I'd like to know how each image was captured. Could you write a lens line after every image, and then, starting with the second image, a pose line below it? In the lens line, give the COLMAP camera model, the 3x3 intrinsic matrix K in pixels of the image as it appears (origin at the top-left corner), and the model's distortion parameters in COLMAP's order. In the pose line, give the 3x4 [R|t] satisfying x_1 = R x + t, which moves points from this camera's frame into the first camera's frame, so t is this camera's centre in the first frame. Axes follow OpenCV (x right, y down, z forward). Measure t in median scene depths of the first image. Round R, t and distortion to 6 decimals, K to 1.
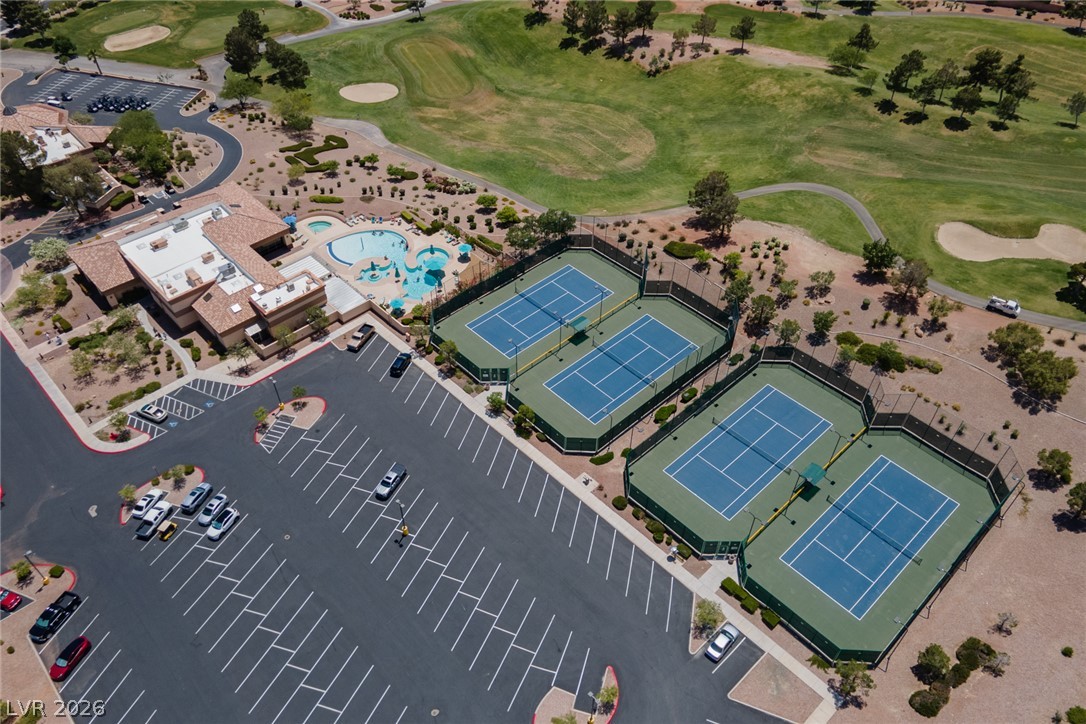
lens RADIAL K [[811.7, 0, 543.0], [0, 811.7, 362.0], [0, 0, 1]] dist [0.055176, 0.000166]
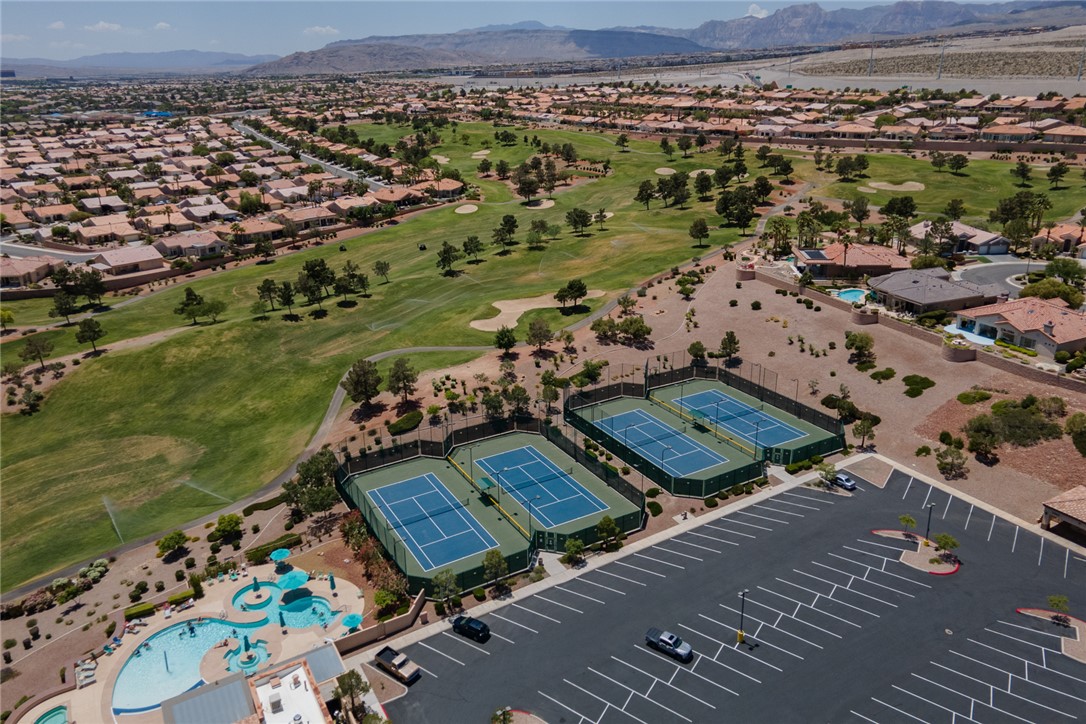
lens RADIAL K [[782.7, 0, 544.5], [0, 782.7, 334.3], [0, 0, 1]] dist [0.046833, -0.000138]
pose [[0.215608, -0.321637, 0.921989, -0.485485], [0.688306, 0.719798, 0.090142, -0.138372], [-0.692639, 0.615175, 0.376579, 0.329596]]
